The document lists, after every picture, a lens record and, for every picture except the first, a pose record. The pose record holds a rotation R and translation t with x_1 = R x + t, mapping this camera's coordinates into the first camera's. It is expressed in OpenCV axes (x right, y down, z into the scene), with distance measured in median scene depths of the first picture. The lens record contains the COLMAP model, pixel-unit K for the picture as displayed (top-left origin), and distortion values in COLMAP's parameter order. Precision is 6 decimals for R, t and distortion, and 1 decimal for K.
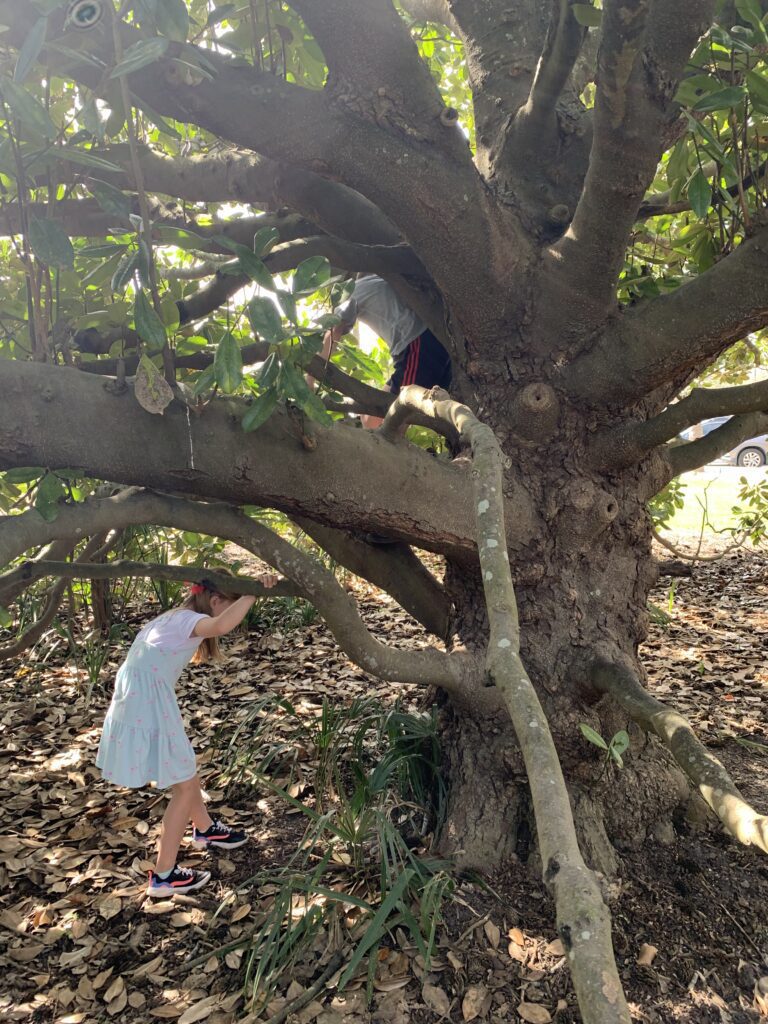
lens RADIAL K [[760.6, 0, 384.1], [0, 760.6, 493.0], [0, 0, 1]] dist [0.048043, -0.057427]
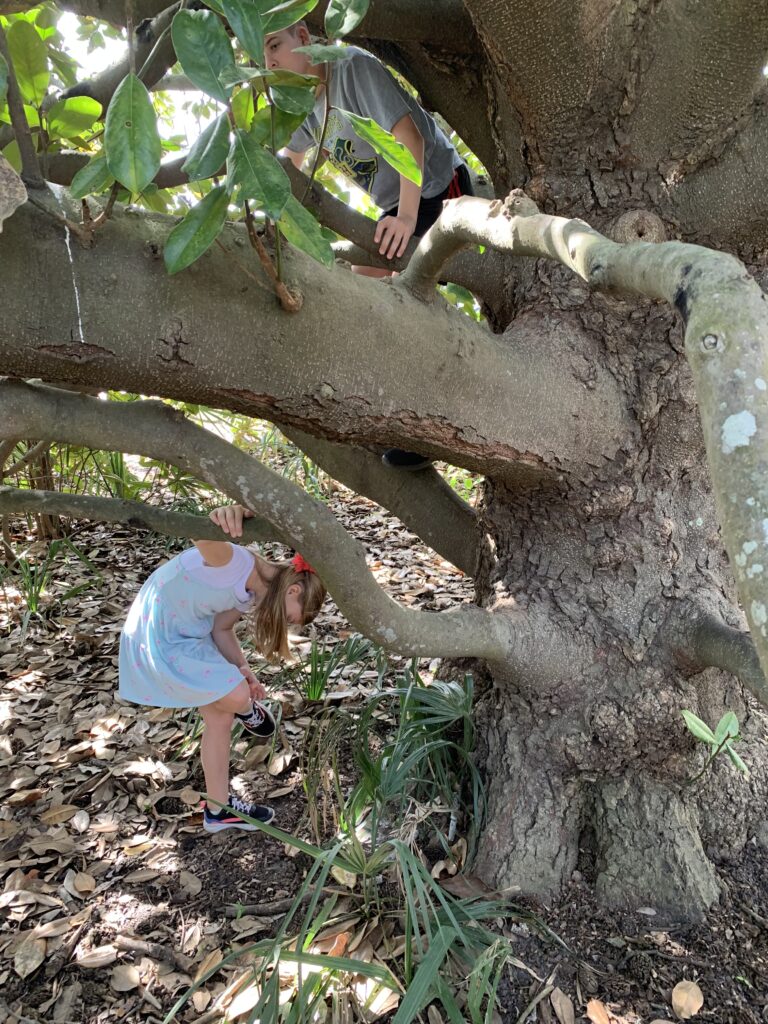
lens RADIAL K [[760.6, 0, 384.1], [0, 760.6, 493.0], [0, 0, 1]] dist [0.048043, -0.057427]
pose [[0.999546, -0.006976, 0.029315, -0.035643], [0.002468, 0.988516, 0.151096, -0.005245], [-0.030032, -0.150956, 0.988084, 0.317682]]
